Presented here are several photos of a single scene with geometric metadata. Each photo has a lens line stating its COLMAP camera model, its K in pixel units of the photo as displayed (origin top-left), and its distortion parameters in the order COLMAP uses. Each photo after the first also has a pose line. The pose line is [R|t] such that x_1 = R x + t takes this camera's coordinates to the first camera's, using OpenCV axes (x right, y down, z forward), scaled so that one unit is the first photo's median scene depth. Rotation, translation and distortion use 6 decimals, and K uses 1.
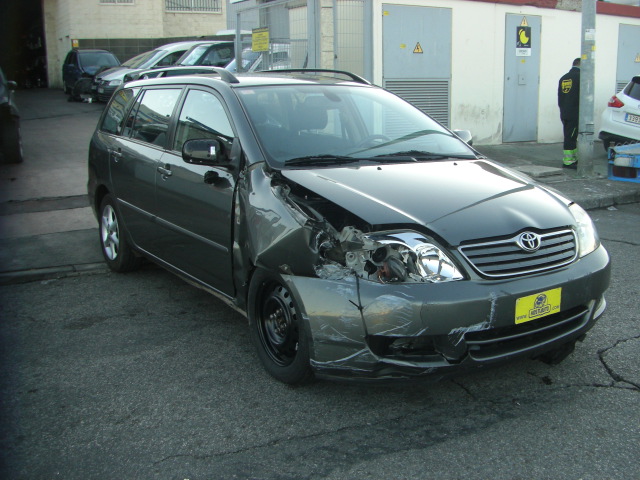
lens RADIAL K [[723.7, 0, 384.3], [0, 723.7, 248.1], [0, 0, 1]] dist [-0.181522, 0.111062]
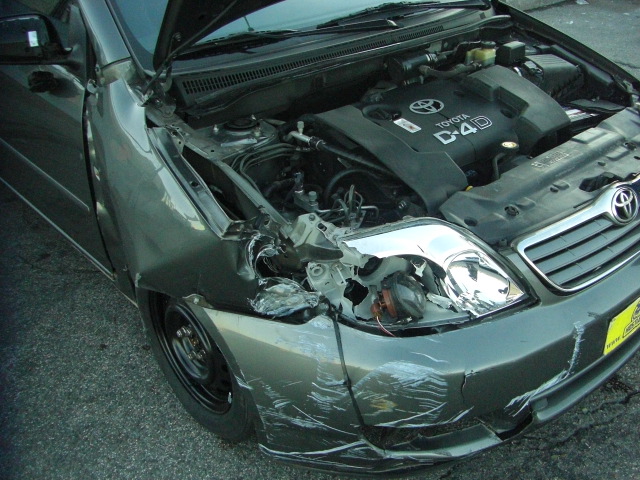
lens RADIAL K [[723.7, 0, 384.3], [0, 723.7, 248.1], [0, 0, 1]] dist [-0.181522, 0.111062]
pose [[0.990565, -0.078823, 0.112106, -0.054871], [0.037830, 0.943524, 0.329137, -0.175639], [-0.131718, -0.321791, 0.937604, 0.500466]]
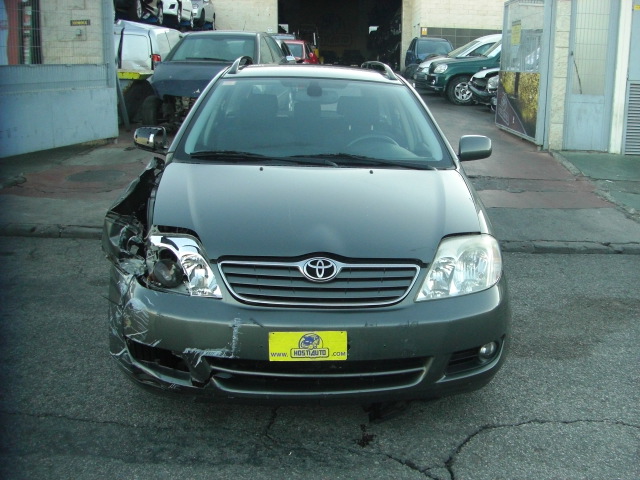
lens RADIAL K [[723.7, 0, 384.3], [0, 723.7, 248.1], [0, 0, 1]] dist [-0.181522, 0.111062]
pose [[0.863864, 0.144304, -0.482613, 0.691010], [-0.140726, 0.989077, 0.043844, -0.083787], [0.483669, 0.030041, 0.874736, 0.308903]]
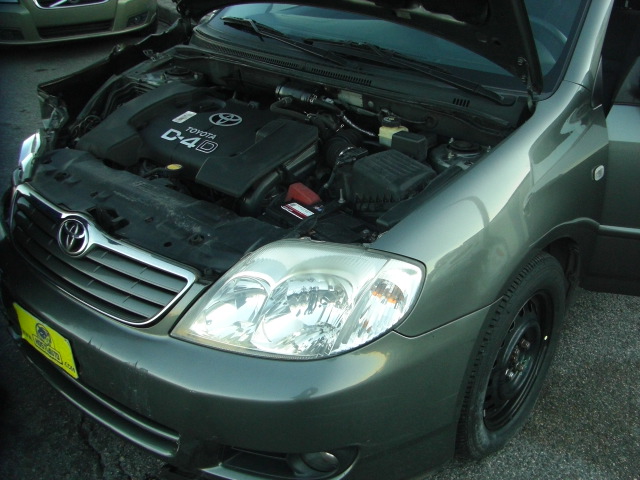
lens RADIAL K [[723.7, 0, 384.3], [0, 723.7, 248.1], [0, 0, 1]] dist [-0.181522, 0.111062]
pose [[0.289808, 0.451219, -0.844045, 0.748945], [-0.233156, 0.888608, 0.394987, -0.276895], [0.928251, 0.082324, 0.362730, 1.059528]]
